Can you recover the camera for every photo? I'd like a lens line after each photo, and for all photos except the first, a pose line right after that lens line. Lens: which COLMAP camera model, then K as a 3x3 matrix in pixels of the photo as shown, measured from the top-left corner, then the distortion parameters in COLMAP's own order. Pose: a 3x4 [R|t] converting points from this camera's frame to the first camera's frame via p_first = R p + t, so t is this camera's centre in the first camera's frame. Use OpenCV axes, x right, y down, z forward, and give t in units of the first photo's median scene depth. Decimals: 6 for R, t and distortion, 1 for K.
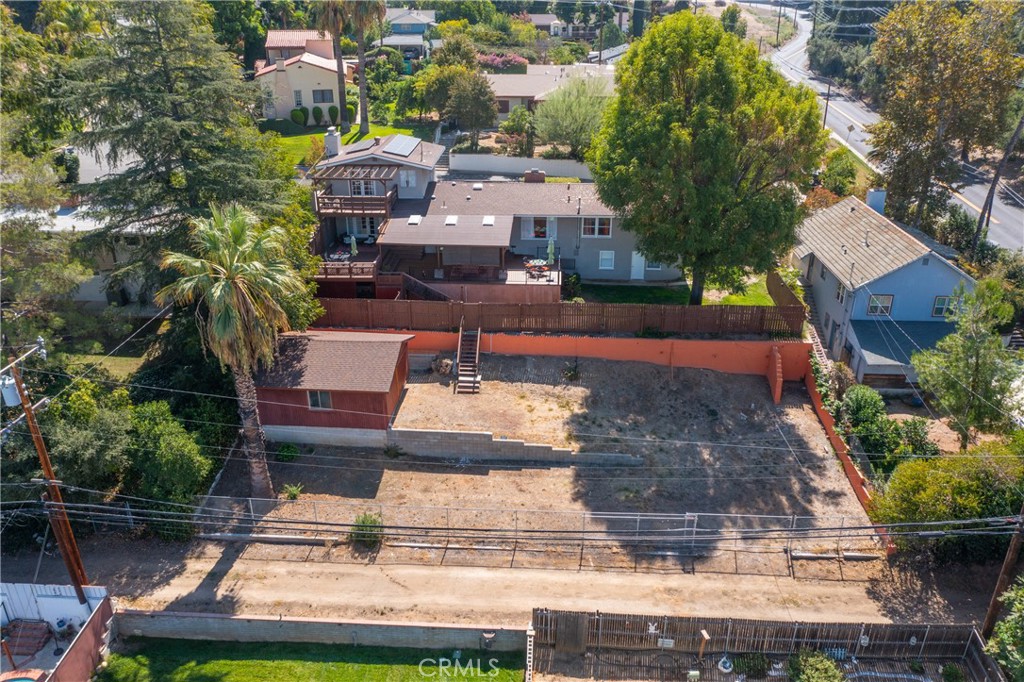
lens RADIAL K [[807.7, 0, 515.5], [0, 807.7, 340.8], [0, 0, 1]] dist [-0.025020, 0.002694]
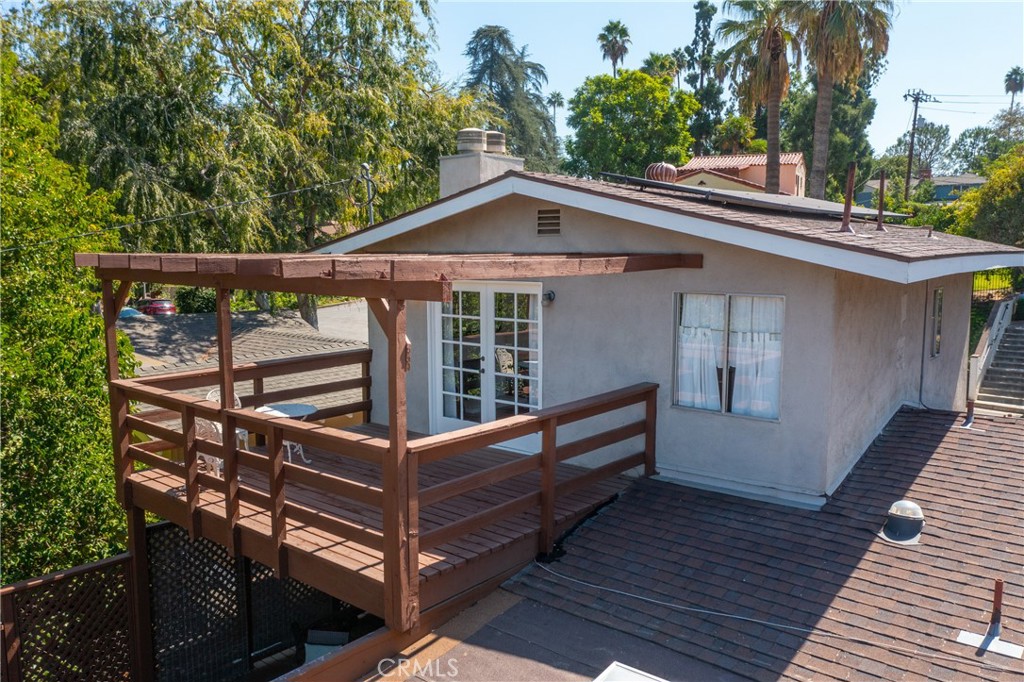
lens RADIAL K [[805.7, 0, 514.8], [0, 805.7, 345.7], [0, 0, 1]] dist [-0.022199, 0.008227]
pose [[0.795873, 0.073491, -0.600987, -0.096885], [-0.247951, 0.945116, -0.212783, -0.201833], [0.552365, 0.318363, 0.770414, 1.079696]]
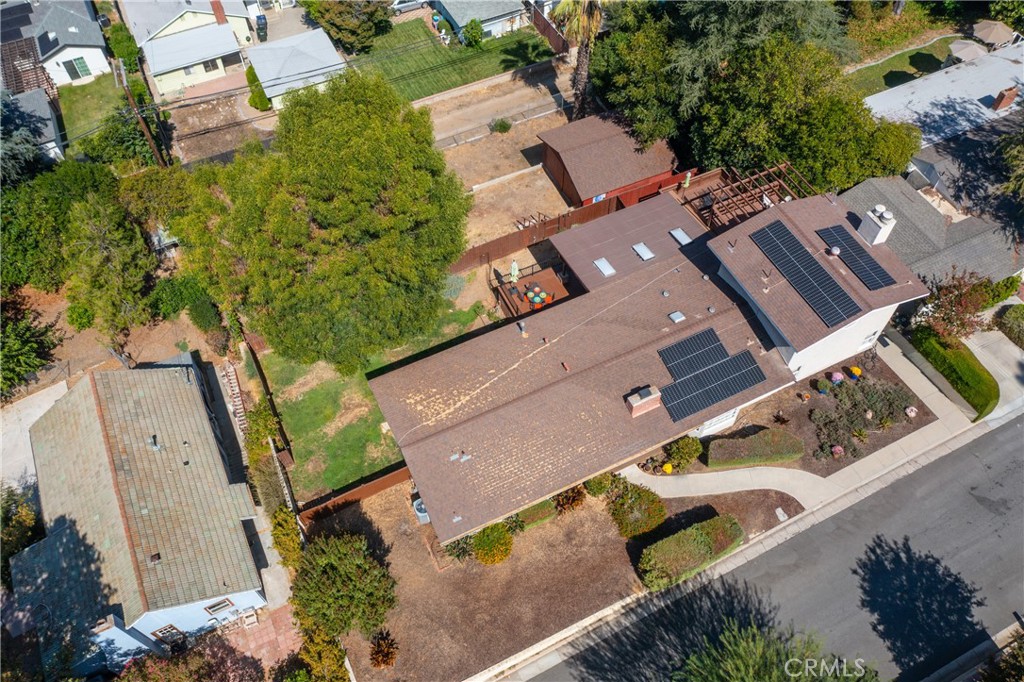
lens RADIAL K [[820.5, 0, 518.6], [0, 820.5, 338.1], [0, 0, 1]] dist [-0.070948, 0.078229]
pose [[-0.876152, 0.395167, -0.276047, 0.357770], [-0.194458, 0.234252, 0.952529, -1.075262], [0.441072, 0.888240, -0.128397, 1.339686]]
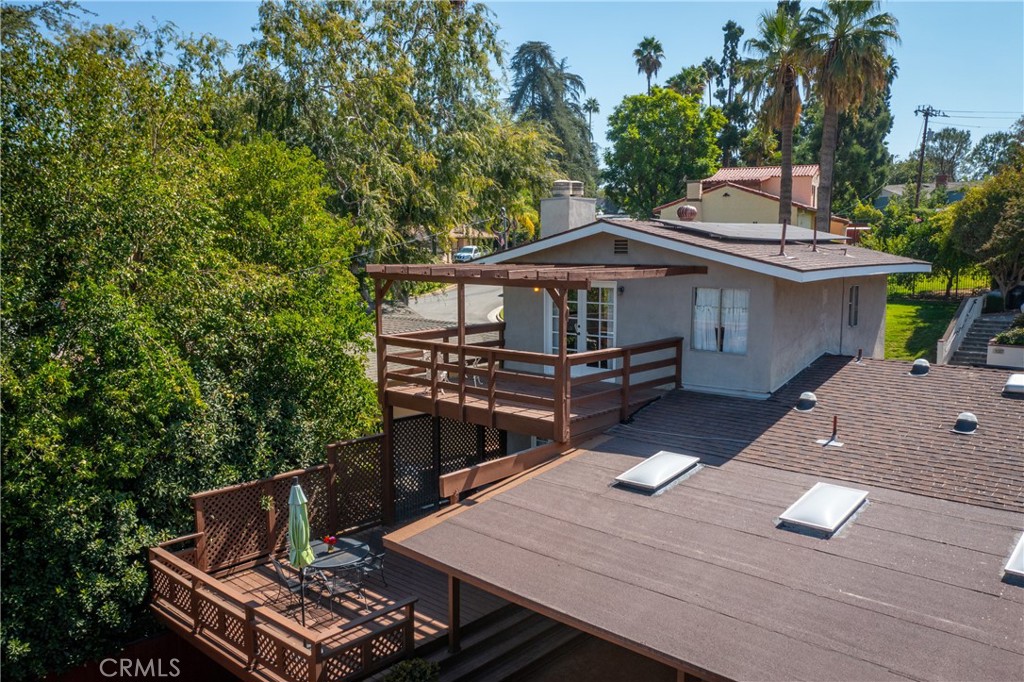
lens RADIAL K [[805.7, 0, 514.8], [0, 805.7, 345.7], [0, 0, 1]] dist [-0.022199, 0.008227]
pose [[0.772461, 0.079039, -0.630125, -0.023077], [-0.260430, 0.944381, -0.200801, -0.151745], [0.579207, 0.319215, 0.750081, 0.950898]]
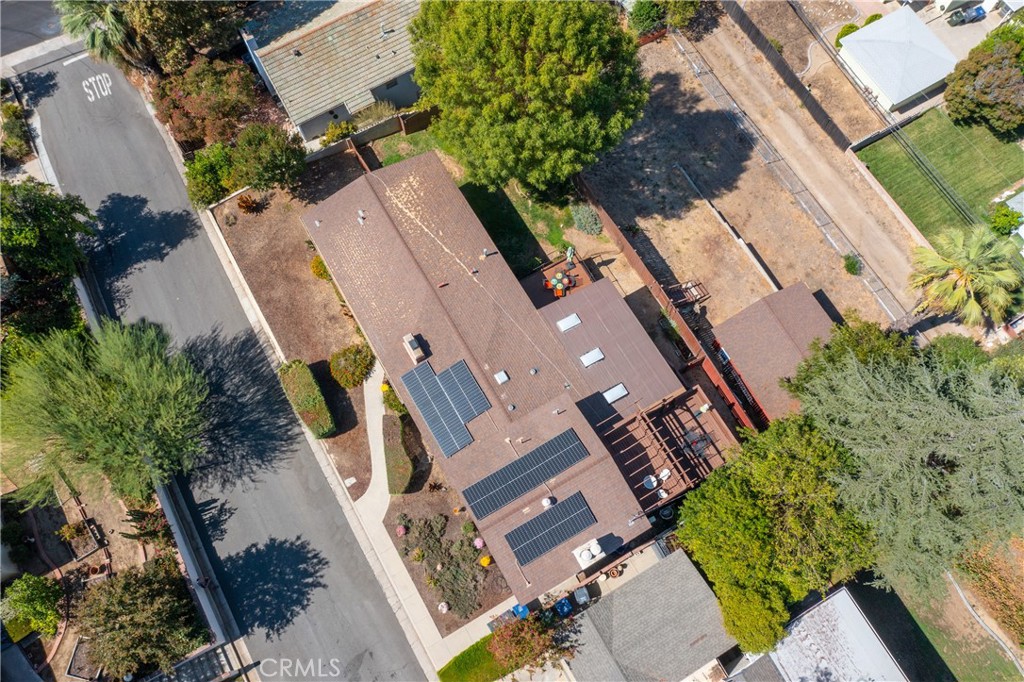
lens RADIAL K [[825.8, 0, 512.0], [0, 825.8, 341.0], [0, 0, 1]] dist [-0.034813, 0.008658]
pose [[-0.542521, -0.791865, 0.280394, -0.315775], [0.339811, 0.098384, 0.935334, -1.192295], [-0.768244, 0.602719, 0.215709, 1.023772]]
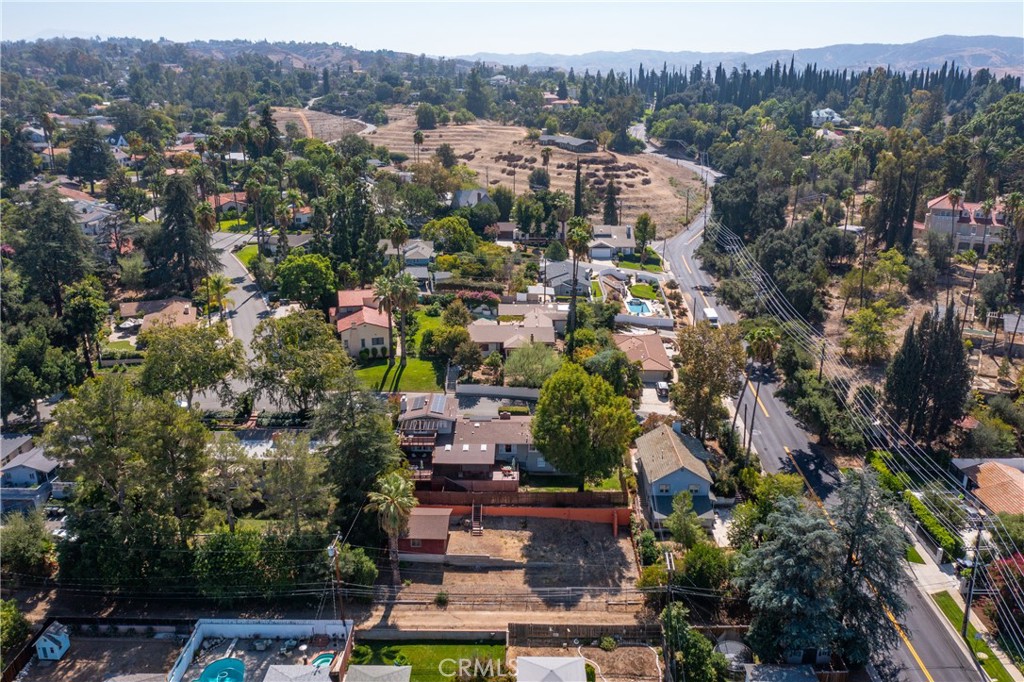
lens RADIAL K [[805.7, 0, 514.8], [0, 805.7, 345.7], [0, 0, 1]] dist [-0.022199, 0.008227]
pose [[0.999162, -0.013419, 0.038658, -0.035503], [0.016938, 0.995599, -0.092177, -0.257579], [-0.037251, 0.092755, 0.994992, -1.299650]]
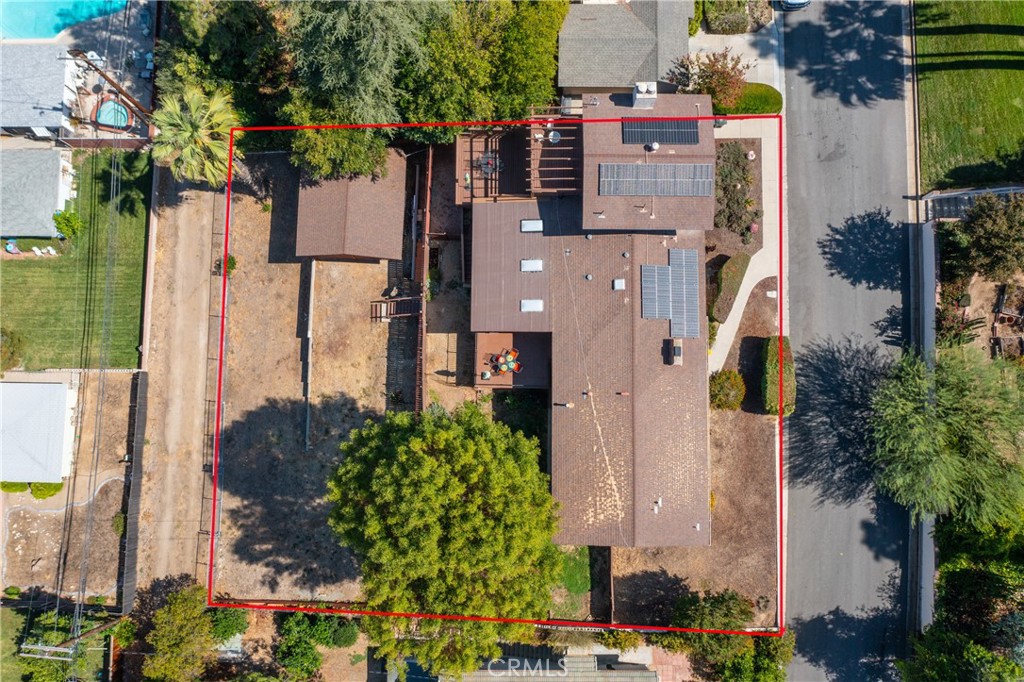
lens RADIAL K [[807.7, 0, 515.5], [0, 807.7, 340.8], [0, 0, 1]] dist [-0.025020, 0.002694]
pose [[0.034637, 0.993398, -0.109369, 0.125662], [-0.396110, 0.114118, 0.911084, -1.150233], [0.917549, 0.011765, 0.397448, 0.731949]]
